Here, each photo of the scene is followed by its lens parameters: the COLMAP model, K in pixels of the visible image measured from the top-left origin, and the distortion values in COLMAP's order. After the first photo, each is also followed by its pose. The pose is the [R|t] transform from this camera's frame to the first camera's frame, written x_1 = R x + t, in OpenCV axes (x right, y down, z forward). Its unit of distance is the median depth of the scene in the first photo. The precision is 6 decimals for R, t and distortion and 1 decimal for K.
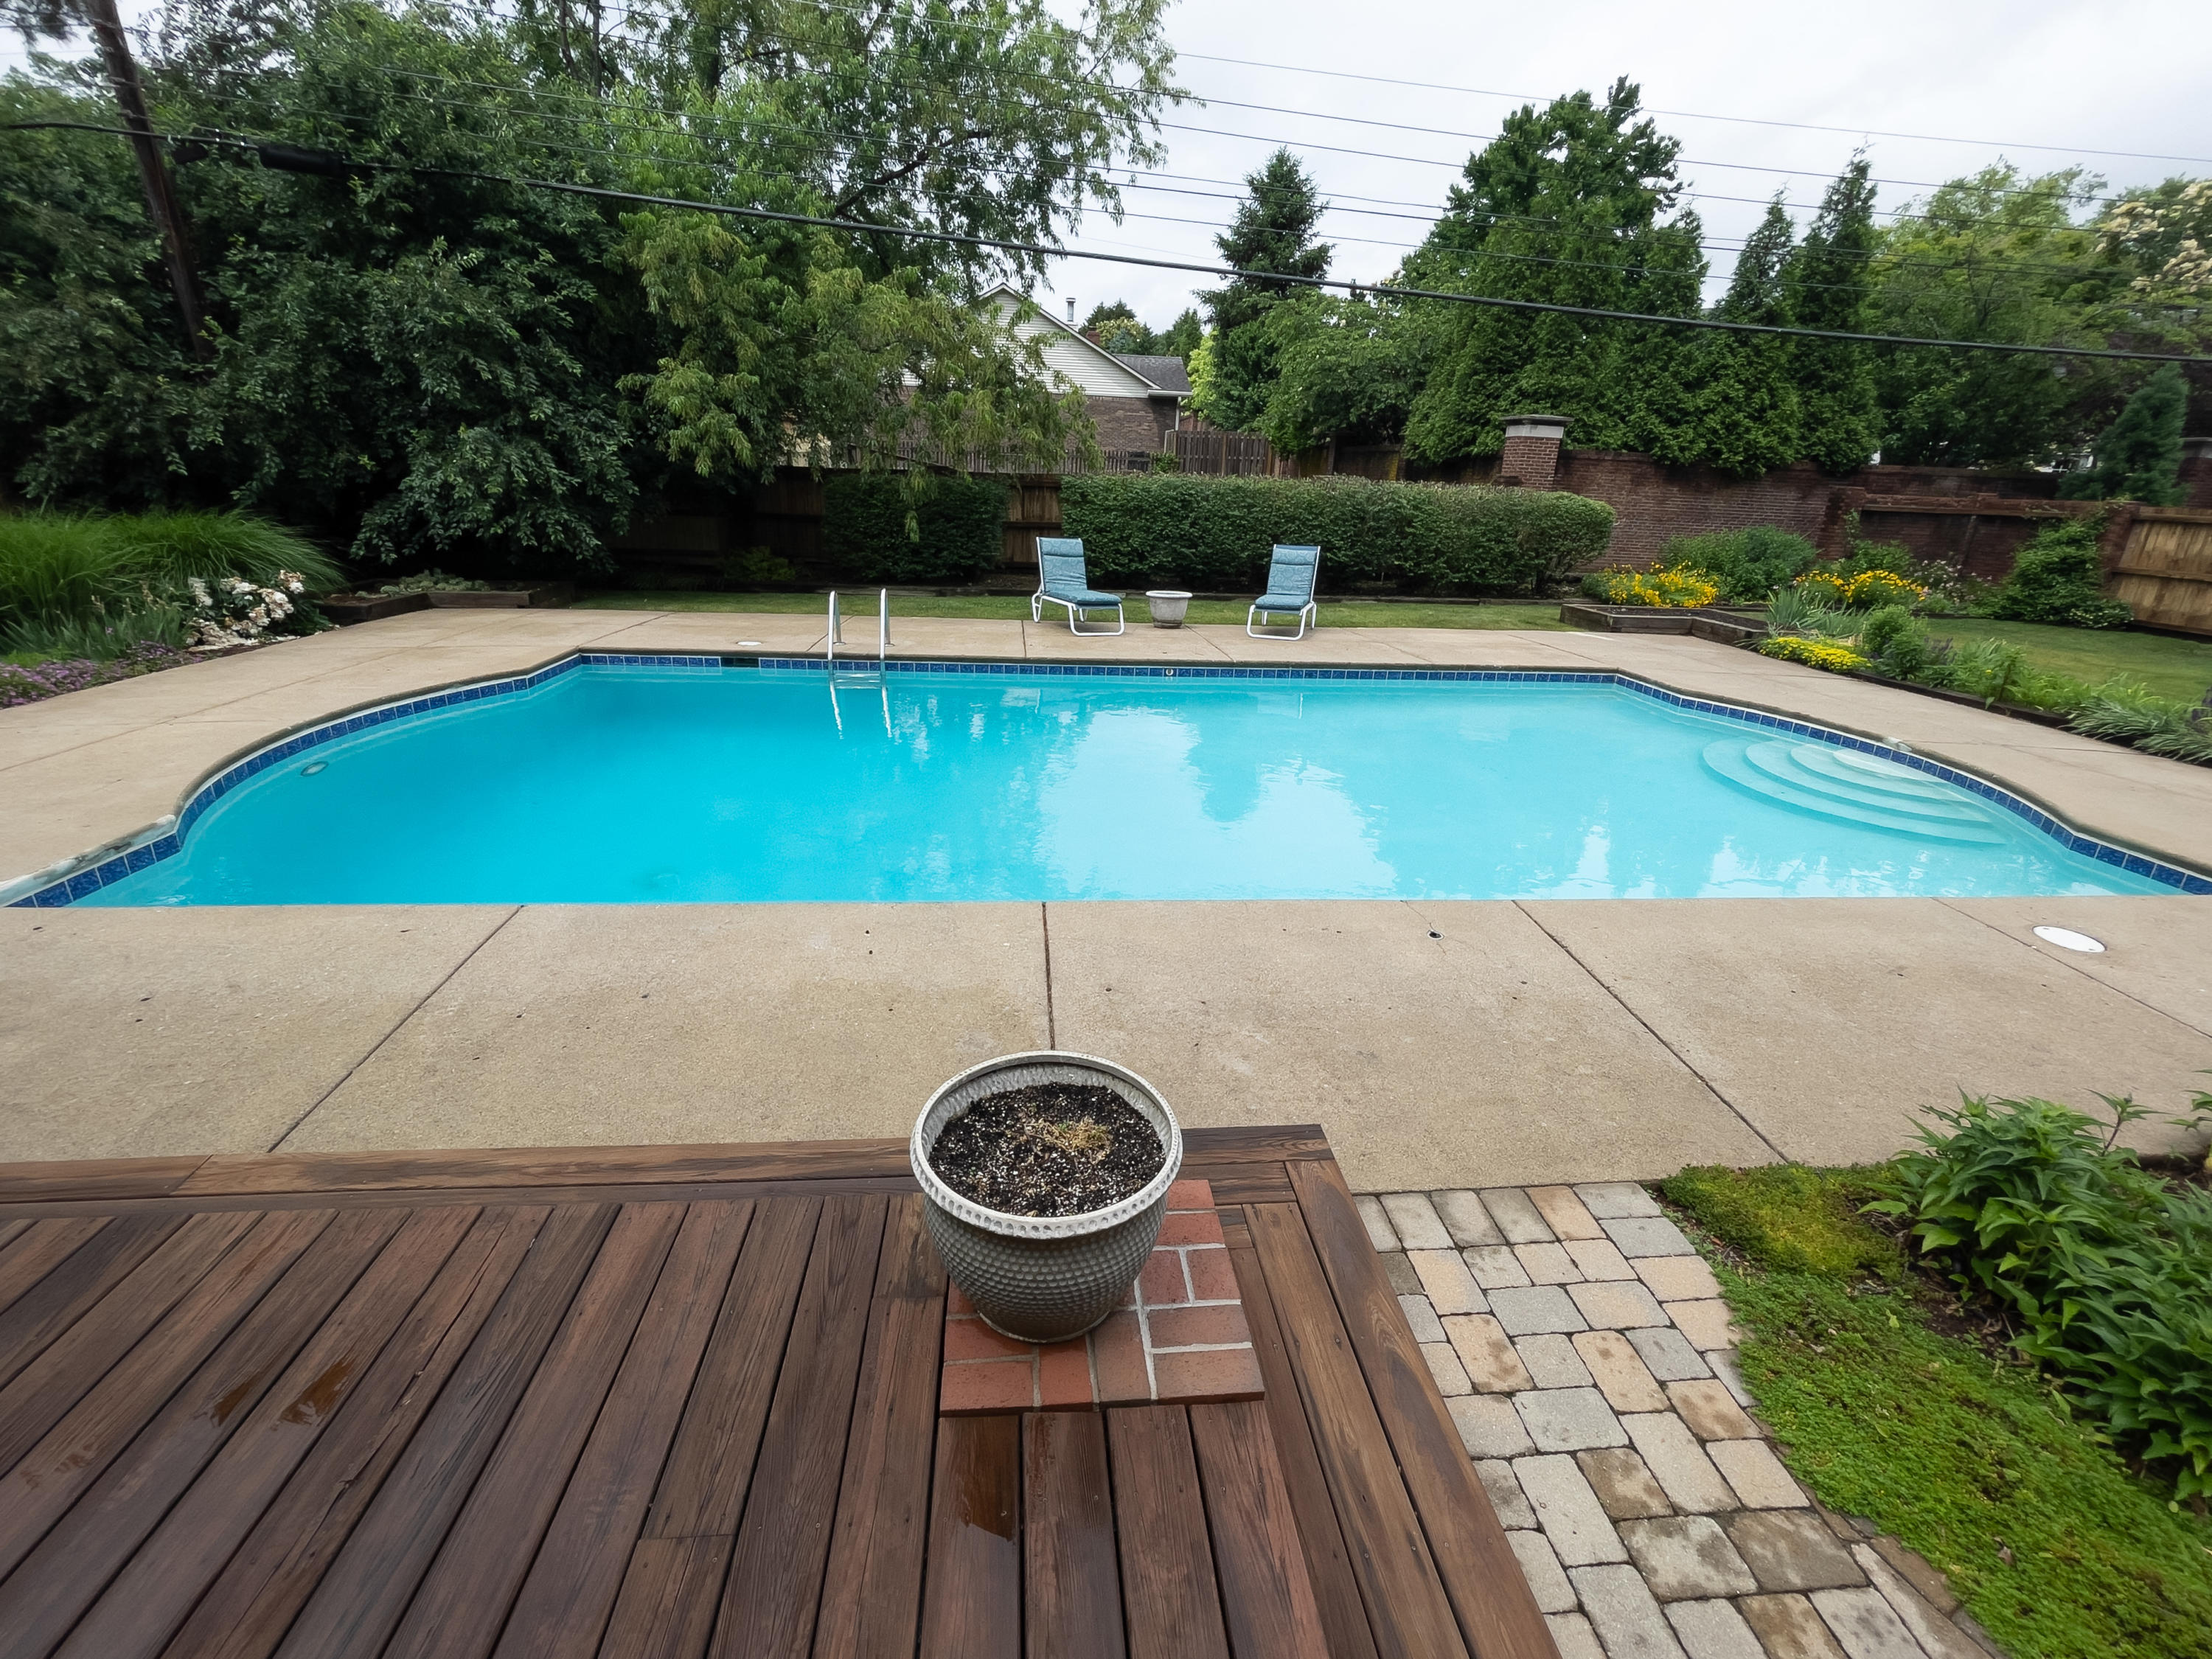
lens RADIAL K [[947.3, 0, 1106.0], [0, 947.3, 829.5], [0, 0, 1]] dist [-0.002905, -0.000843]
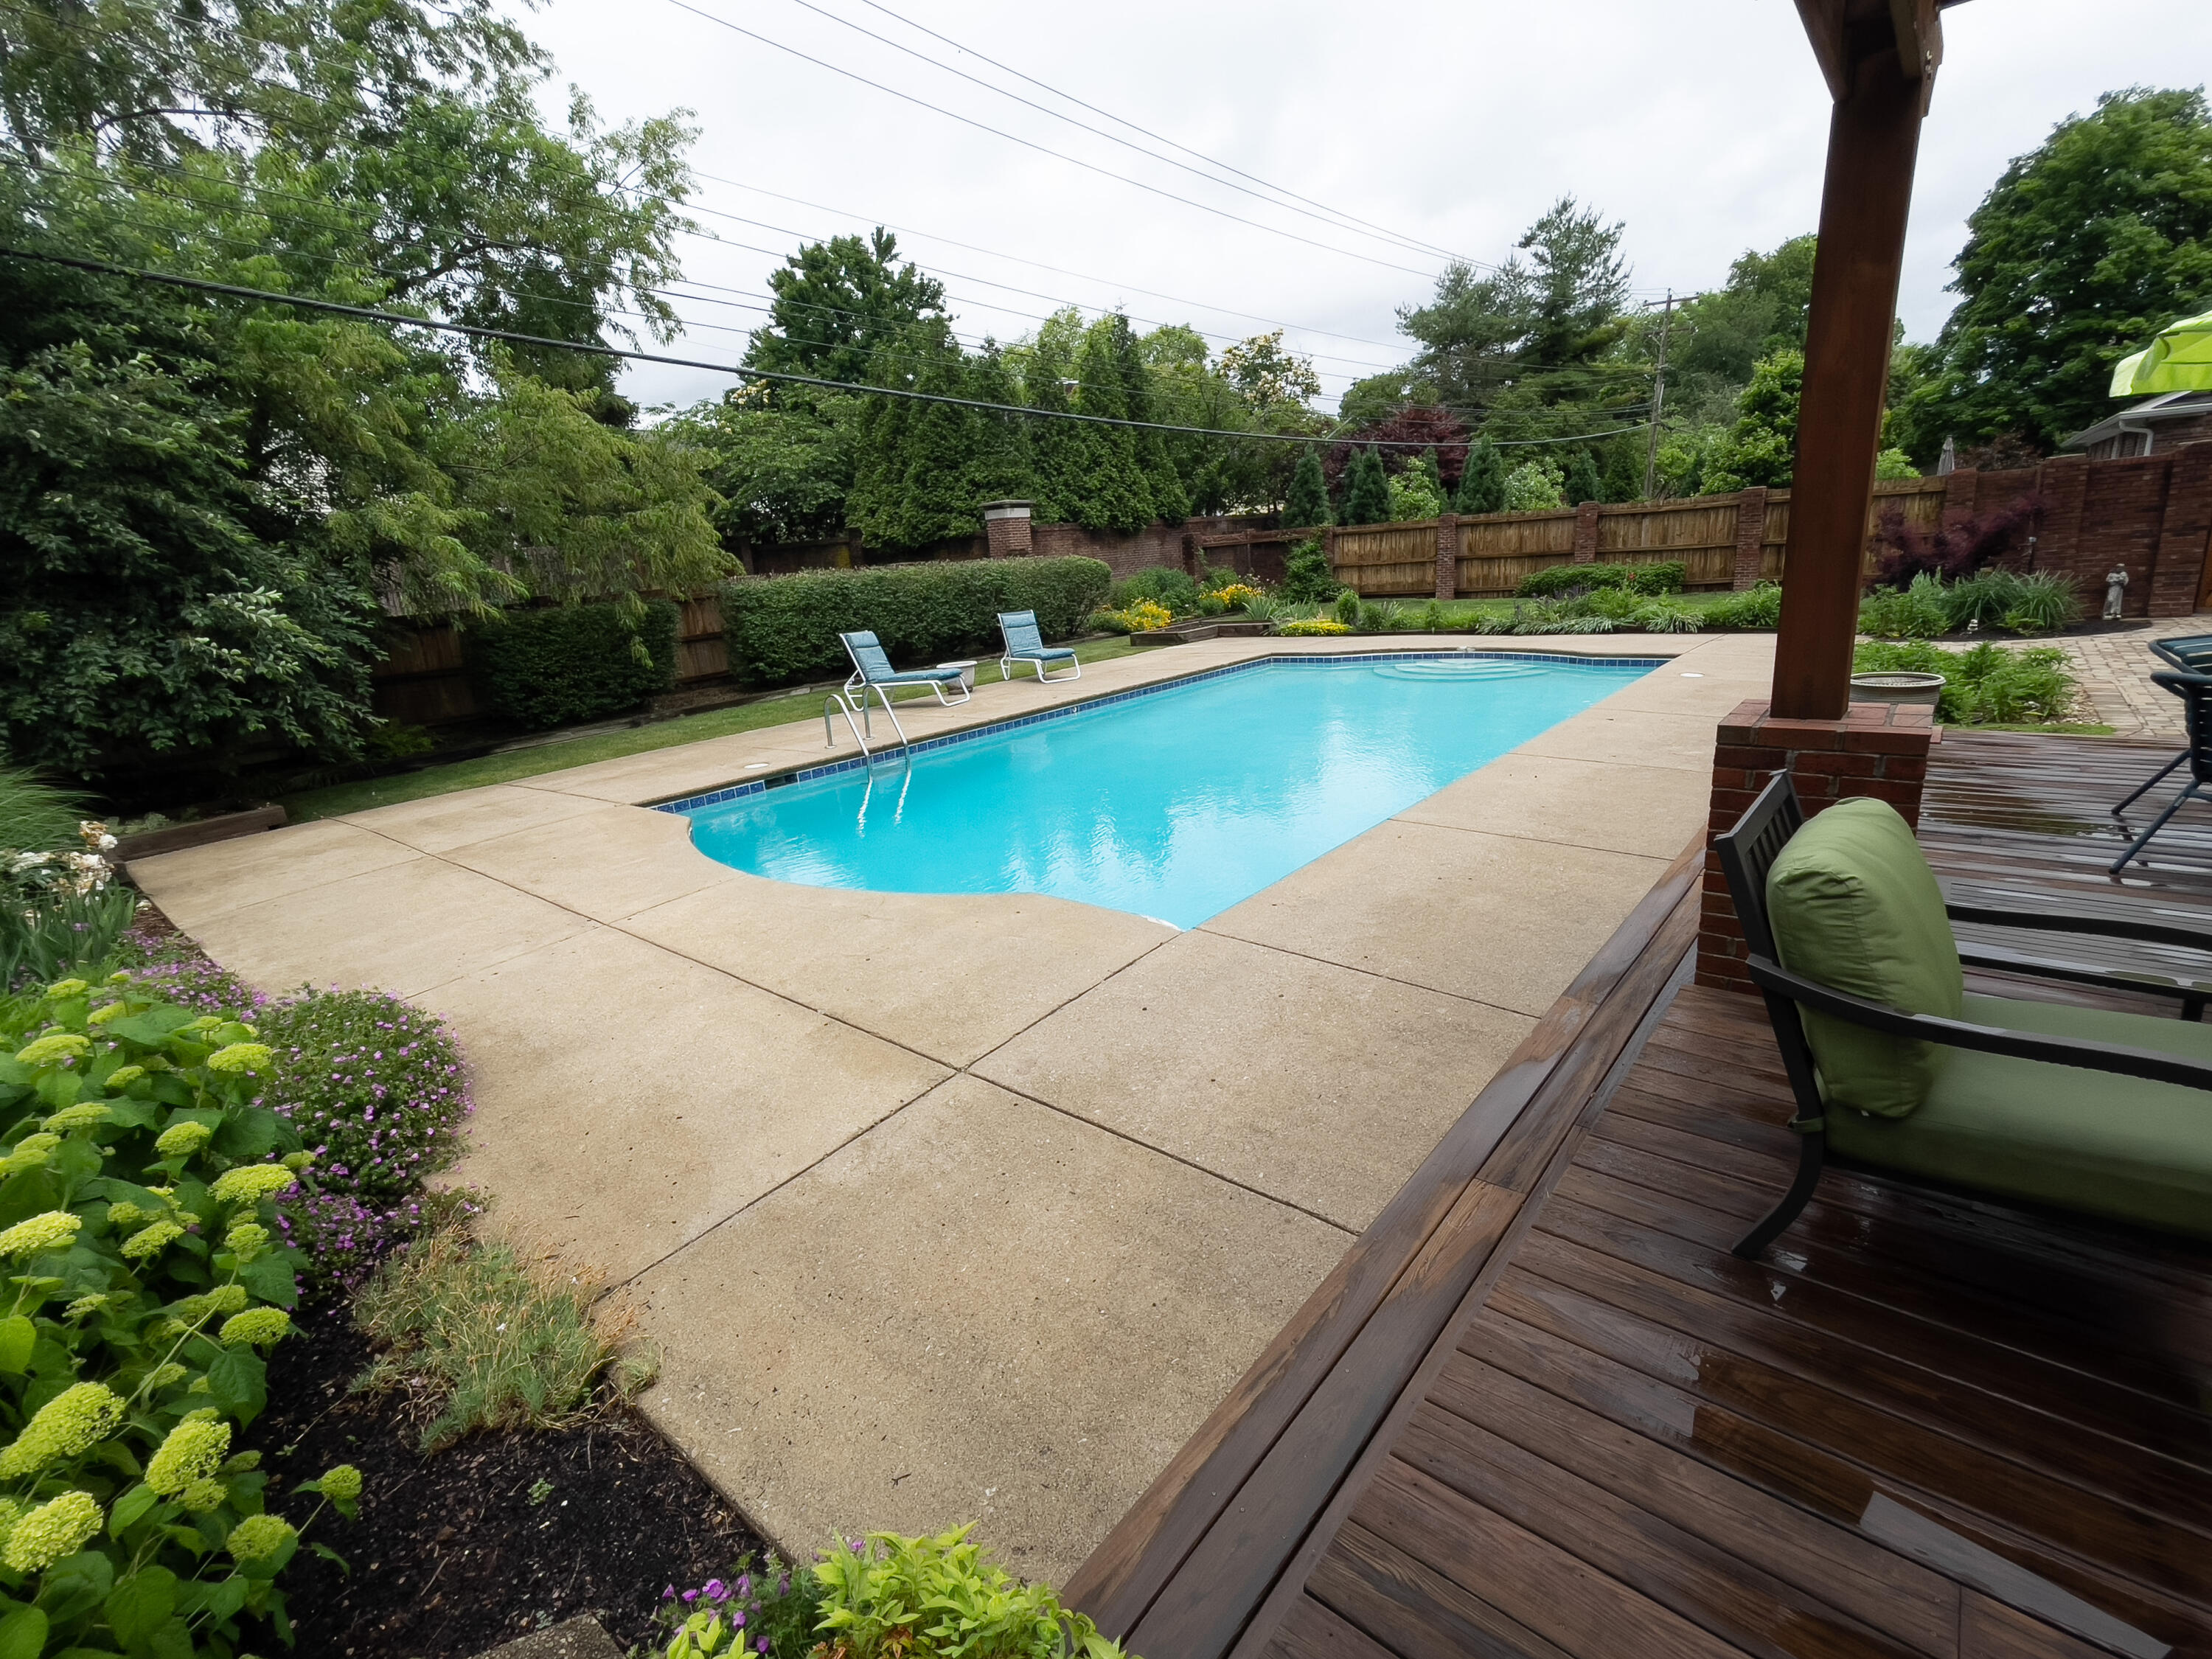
lens RADIAL K [[969.7, 0, 1104.4], [0, 969.7, 858.8], [0, 0, 1]] dist [0.000028, -0.000071]
pose [[0.713713, -0.296978, 0.634364, -0.489012], [0.339552, 0.938829, 0.057488, -0.026683], [-0.612632, 0.174370, 0.770894, 0.019865]]
